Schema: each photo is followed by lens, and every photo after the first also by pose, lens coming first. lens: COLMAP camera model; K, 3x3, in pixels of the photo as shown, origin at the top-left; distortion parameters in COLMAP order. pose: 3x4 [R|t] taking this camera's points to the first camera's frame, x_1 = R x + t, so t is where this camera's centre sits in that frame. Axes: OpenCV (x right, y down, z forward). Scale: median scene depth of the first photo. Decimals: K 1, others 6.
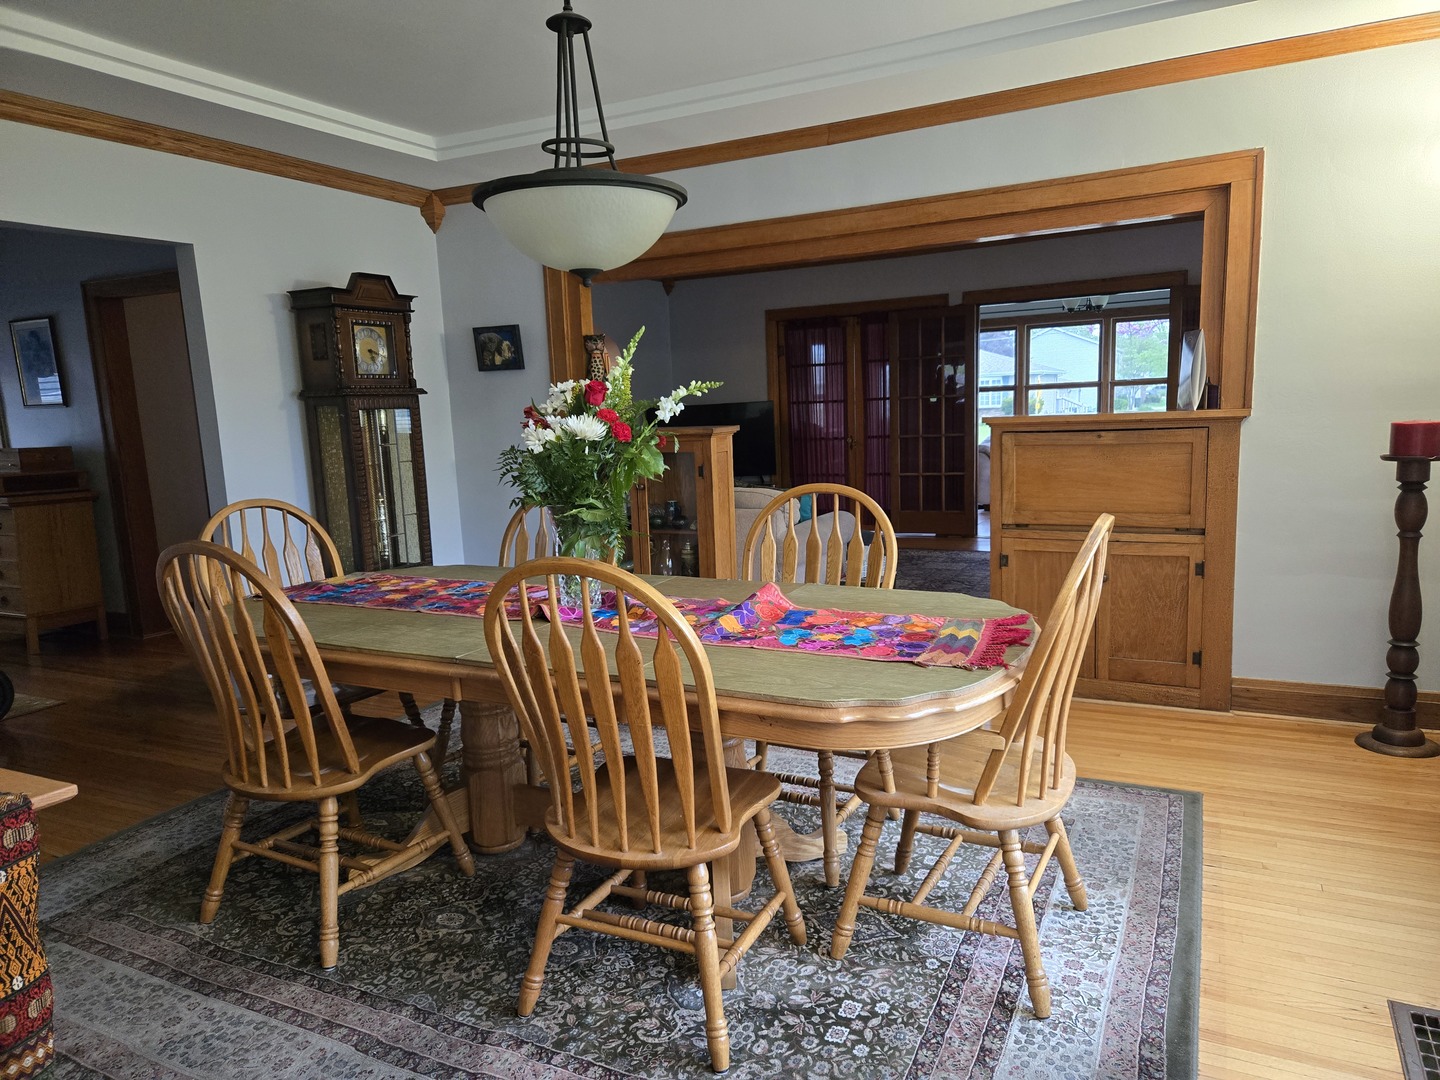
lens RADIAL K [[1010.6, 0, 736.2], [0, 1010.6, 541.6], [0, 0, 1]] dist [0.076545, -0.059815]
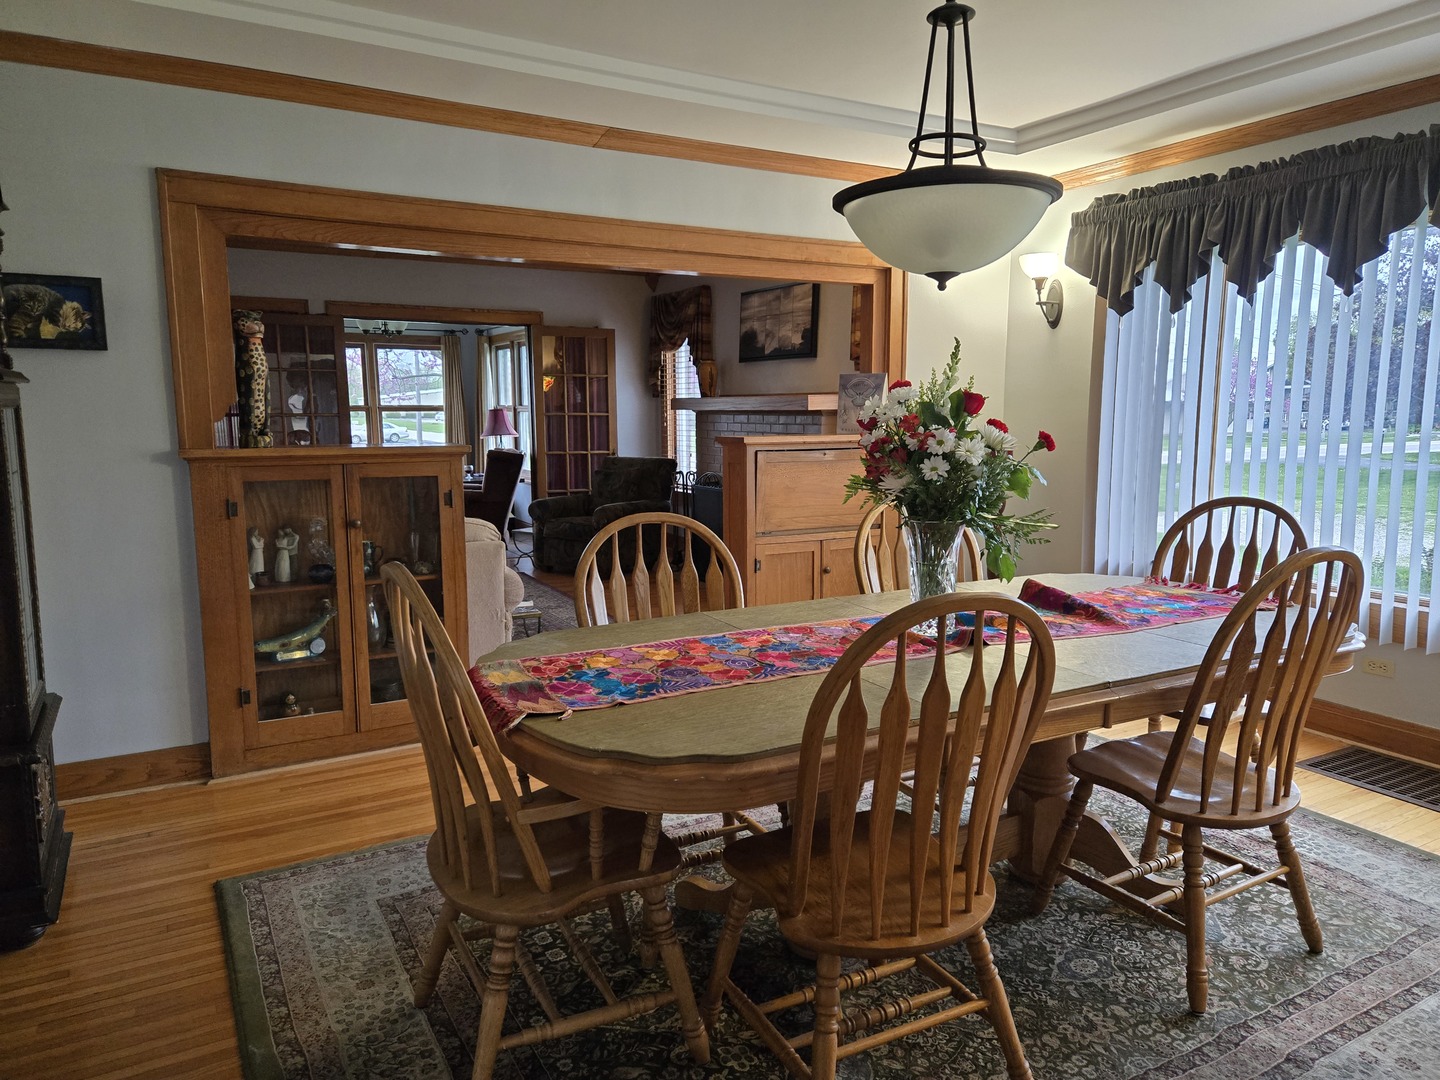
lens RADIAL K [[1010.6, 0, 736.2], [0, 1010.6, 541.6], [0, 0, 1]] dist [0.076545, -0.059815]
pose [[0.542322, -0.070080, 0.837243, -0.539297], [0.094744, 0.995260, 0.021936, -0.028694], [-0.834812, 0.067427, 0.546391, 0.332125]]
